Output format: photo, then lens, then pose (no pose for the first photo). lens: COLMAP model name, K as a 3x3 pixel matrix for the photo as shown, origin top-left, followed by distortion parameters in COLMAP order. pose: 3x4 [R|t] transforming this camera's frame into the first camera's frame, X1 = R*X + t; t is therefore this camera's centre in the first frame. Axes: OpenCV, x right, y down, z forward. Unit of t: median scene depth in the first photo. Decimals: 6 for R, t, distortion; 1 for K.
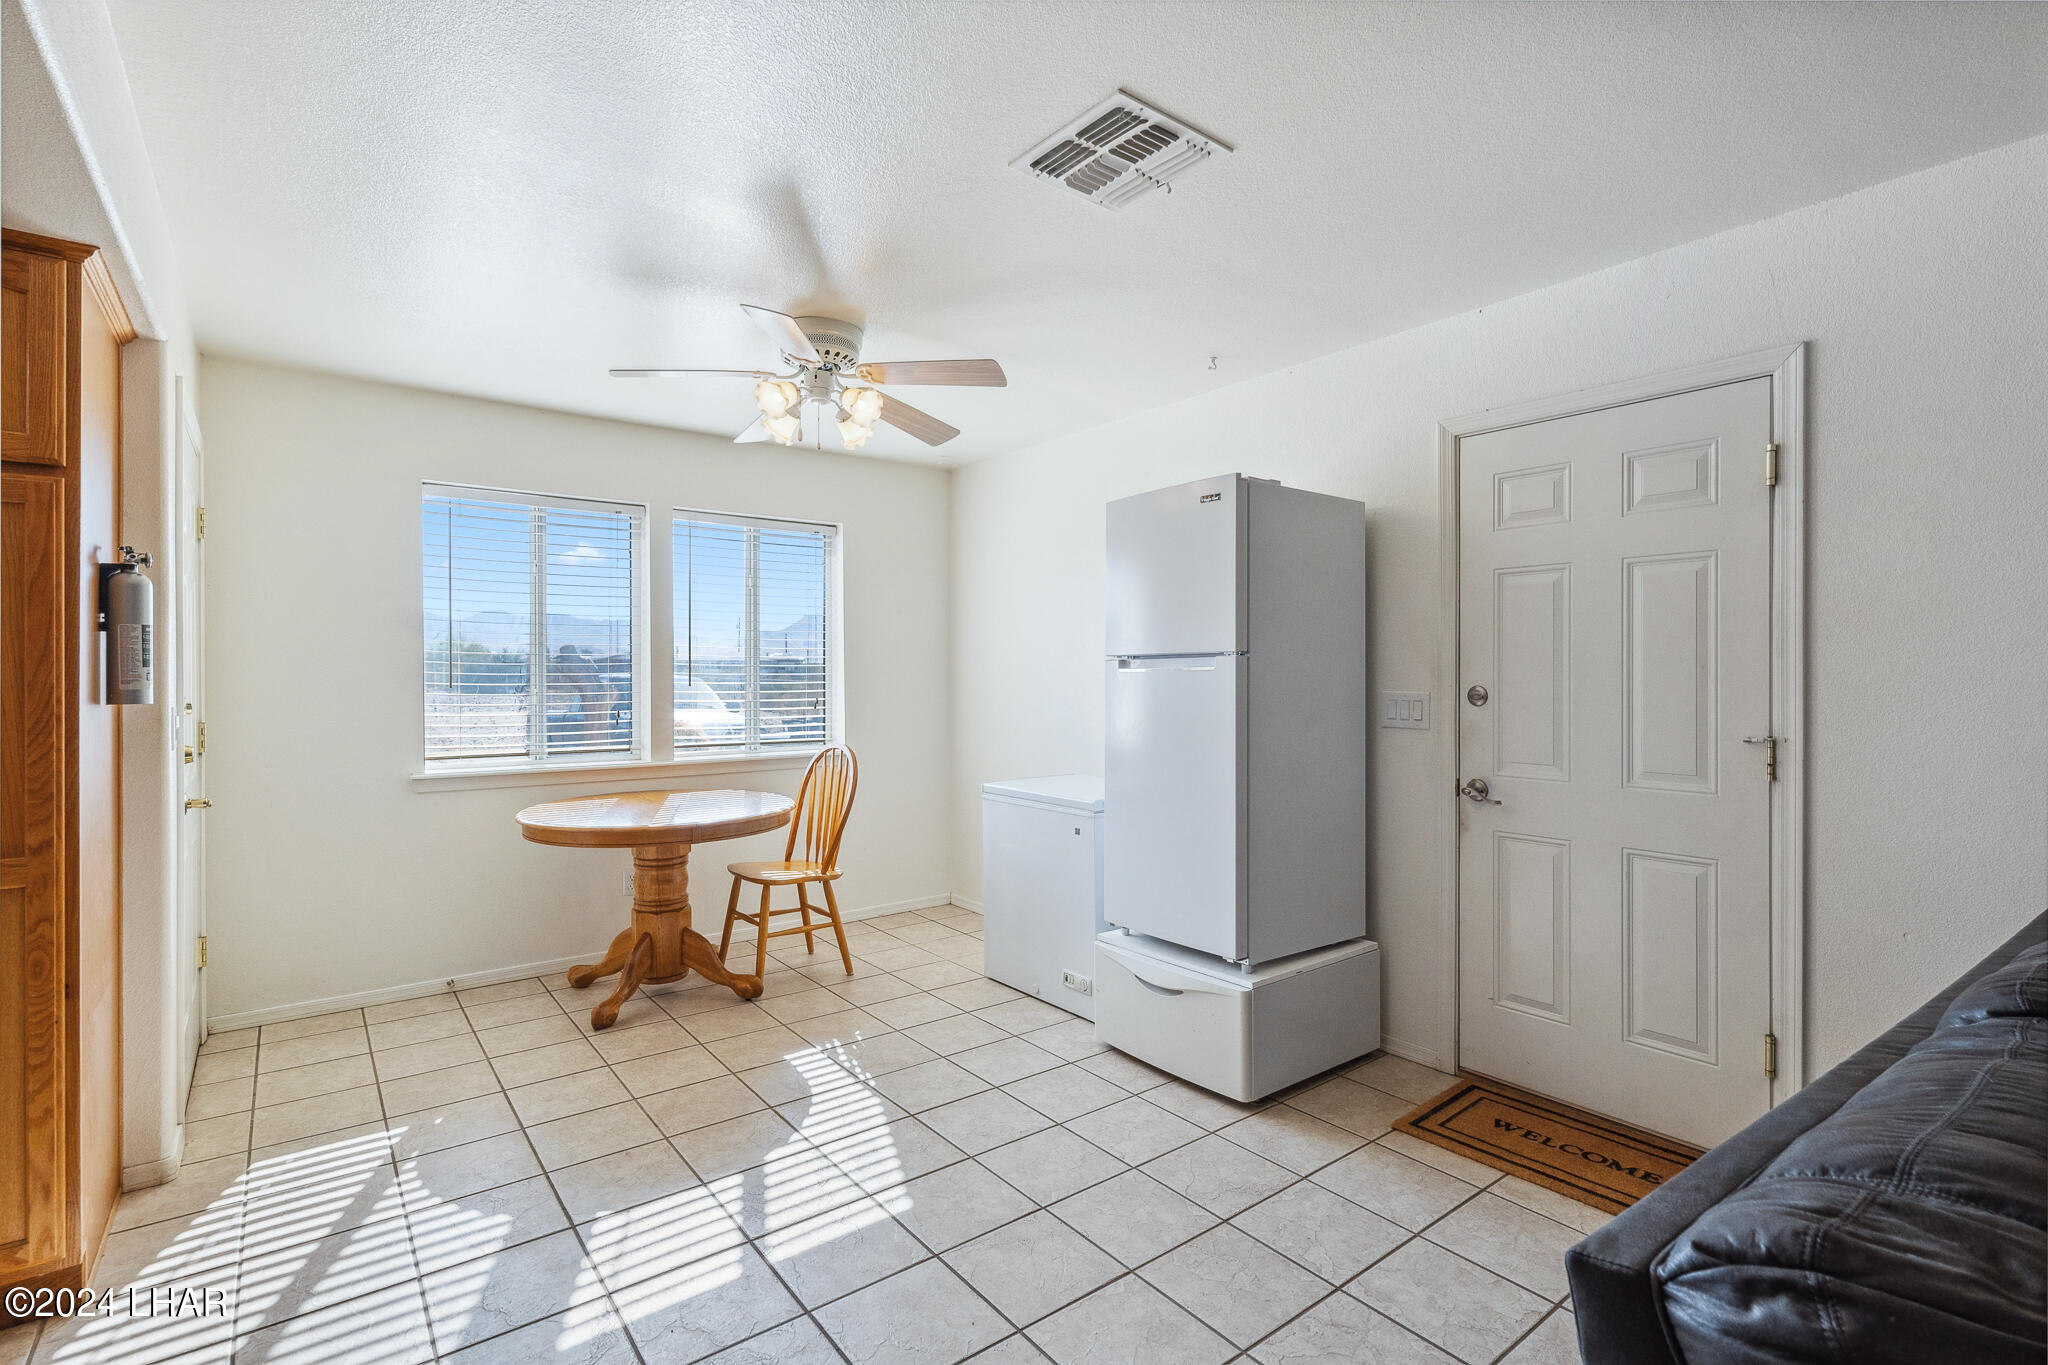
lens RADIAL K [[949.2, 0, 1025.5], [0, 949.2, 678.6], [0, 0, 1]] dist [-0.004115, -0.000281]
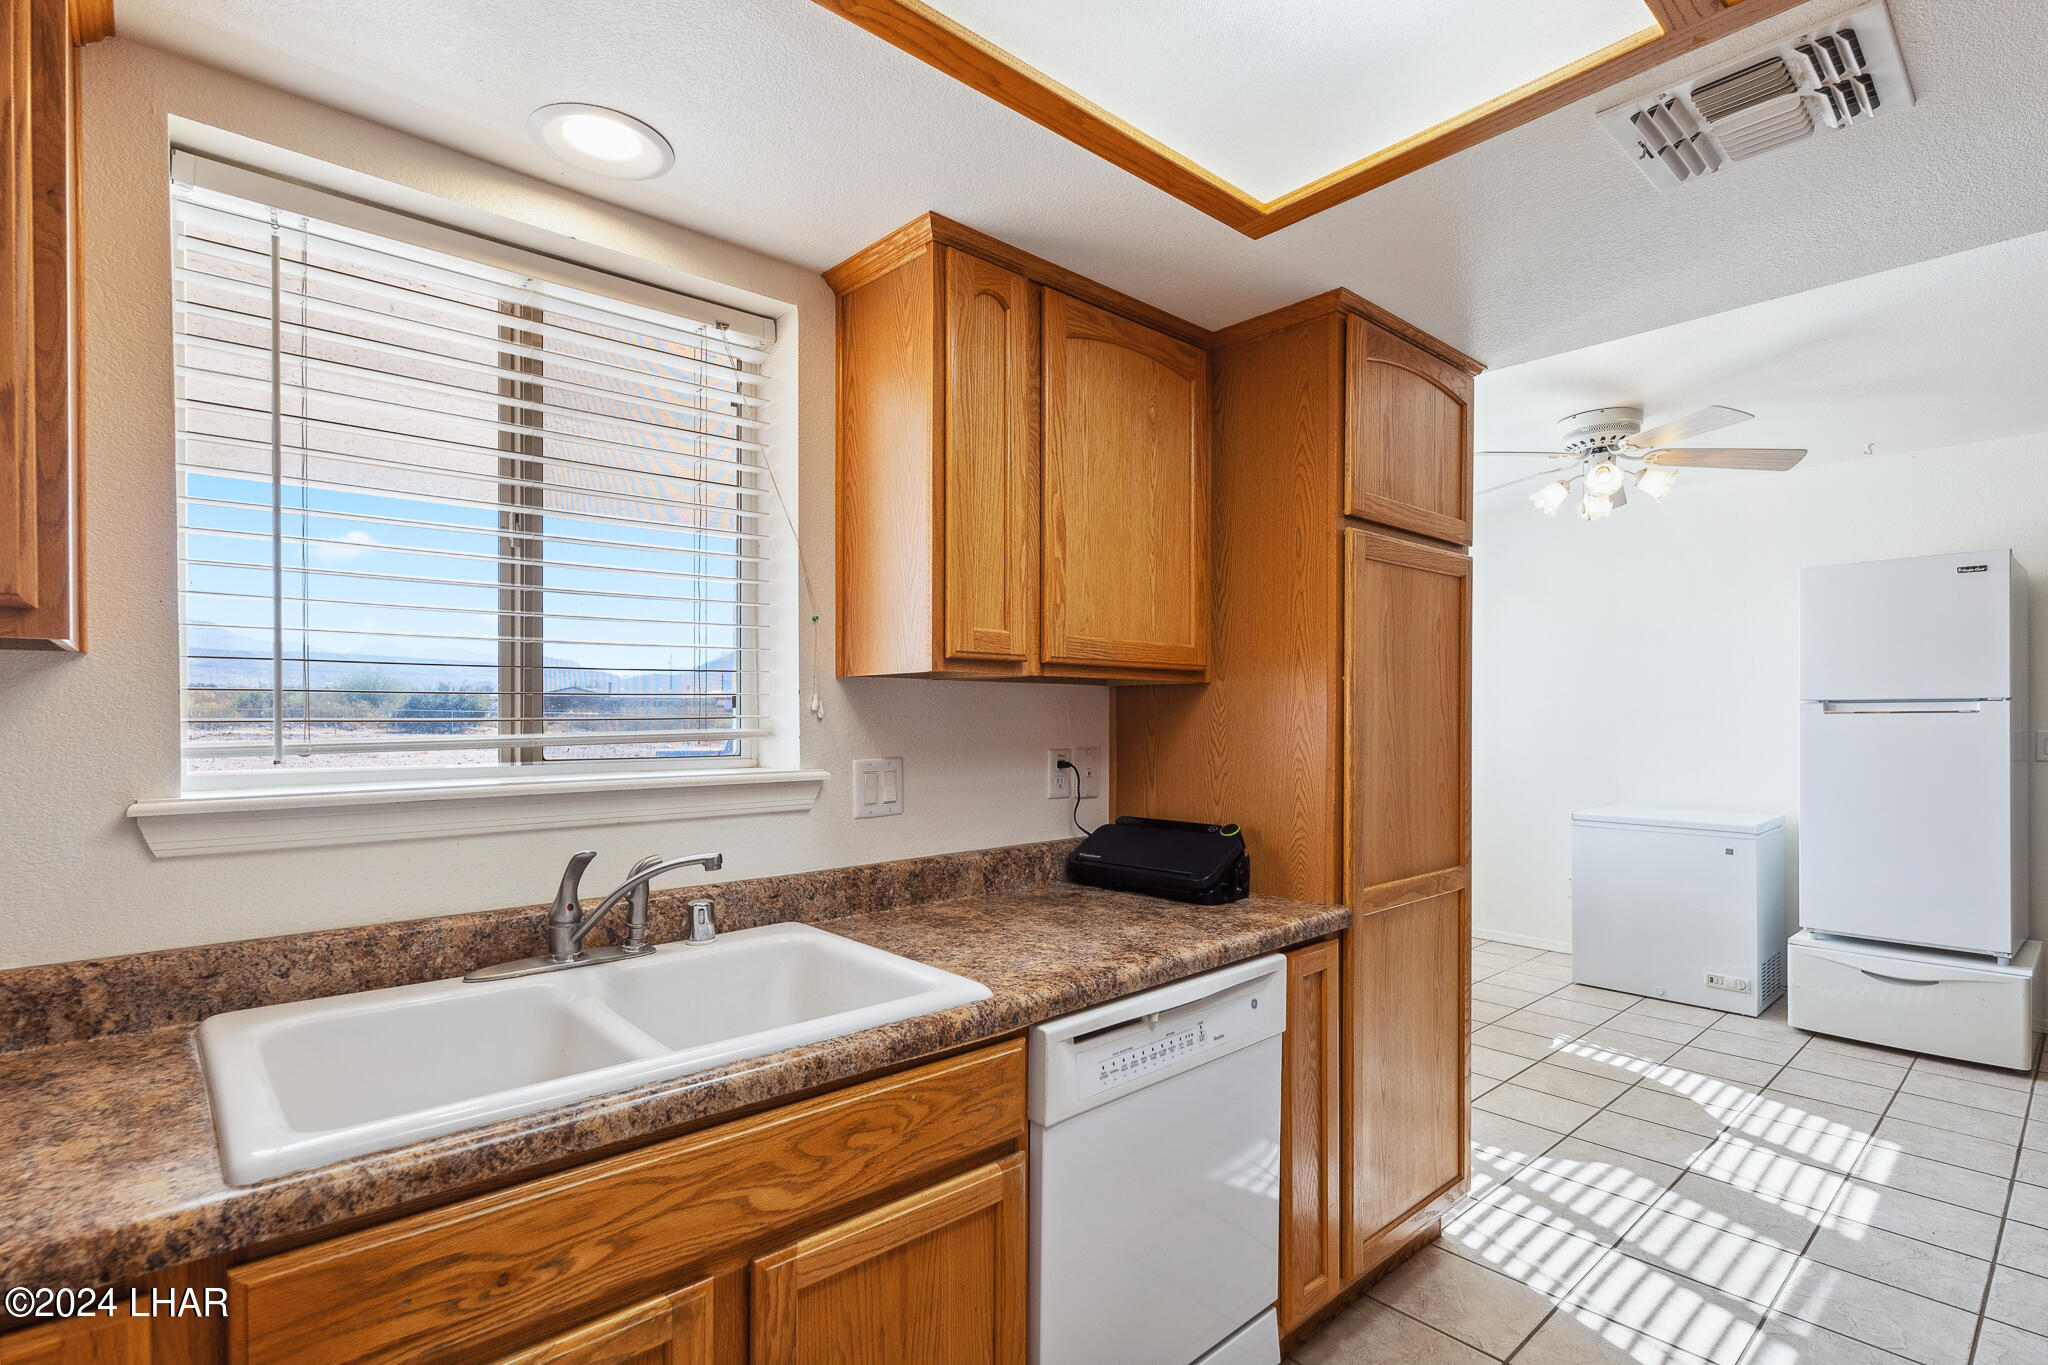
lens RADIAL K [[953.2, 0, 1018.5], [0, 953.2, 720.9], [0, 0, 1]] dist [-0.002305, -0.000220]
pose [[0.998126, 0.003851, 0.061078, -1.117432], [-0.004138, 0.999981, 0.004571, -0.003528], [-0.061060, -0.004816, 0.998123, -0.135104]]
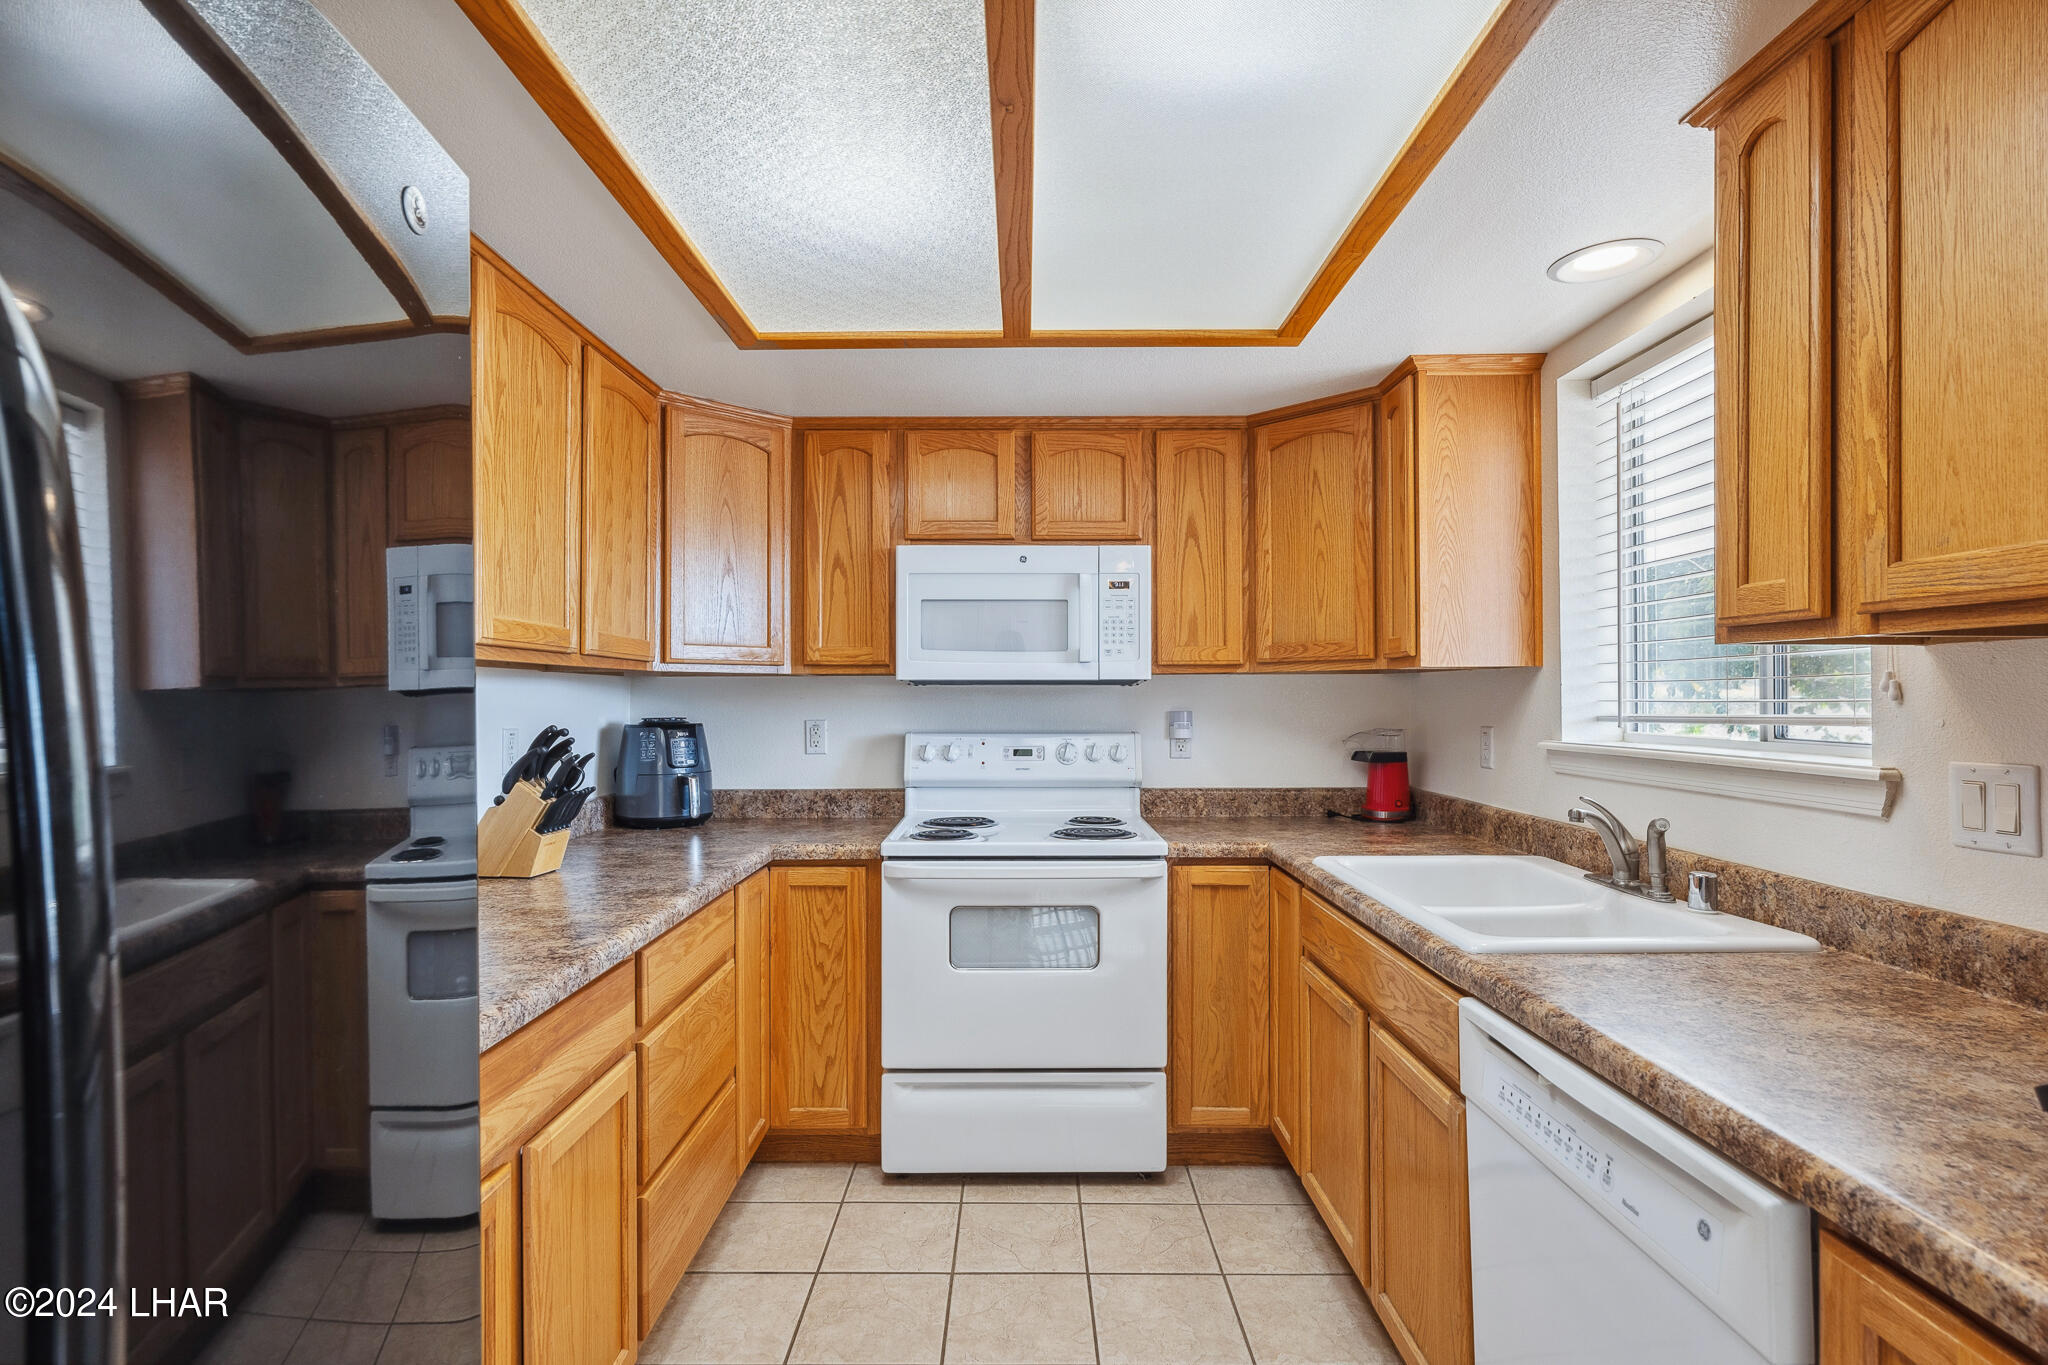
lens RADIAL K [[989.9, 0, 1021.4], [0, 989.9, 689.0], [0, 0, 1]] dist [-0.003182, 0.001109]
pose [[-0.614403, -0.002870, -0.788987, -0.513274], [0.000520, 0.999992, -0.004043, -0.006711], [0.788992, -0.002894, -0.614397, 0.487521]]
